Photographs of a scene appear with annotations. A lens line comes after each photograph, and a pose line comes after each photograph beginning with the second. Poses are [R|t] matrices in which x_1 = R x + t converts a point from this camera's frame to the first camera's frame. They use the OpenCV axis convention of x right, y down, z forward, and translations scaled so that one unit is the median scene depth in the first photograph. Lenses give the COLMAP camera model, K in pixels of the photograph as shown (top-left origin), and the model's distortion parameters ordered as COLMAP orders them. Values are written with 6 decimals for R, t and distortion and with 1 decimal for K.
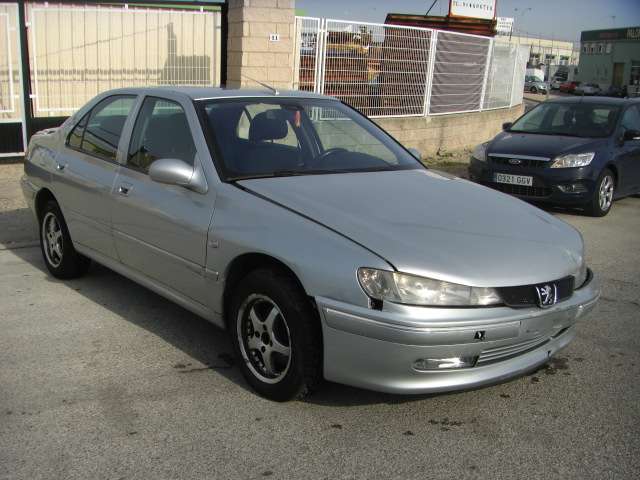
lens RADIAL K [[721.2, 0, 288.8], [0, 721.2, 320.0], [0, 0, 1]] dist [-0.152143, 0.032047]
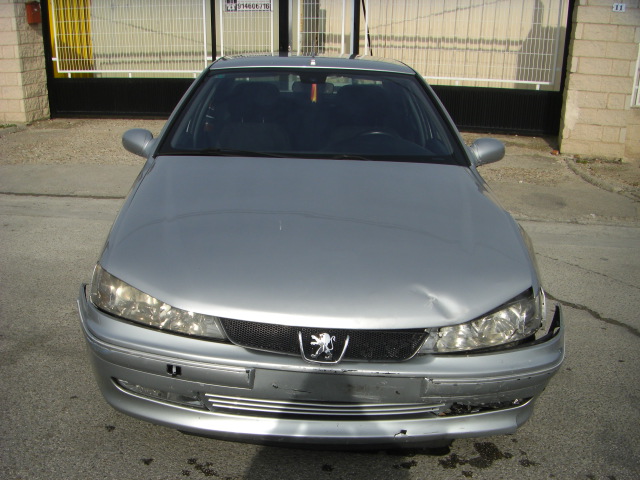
lens RADIAL K [[721.2, 0, 288.8], [0, 721.2, 320.0], [0, 0, 1]] dist [-0.152143, 0.032047]
pose [[0.778672, 0.221631, -0.586983, 0.203088], [-0.198423, 0.974505, 0.104729, -0.034962], [0.595229, 0.034922, 0.802797, 0.106533]]
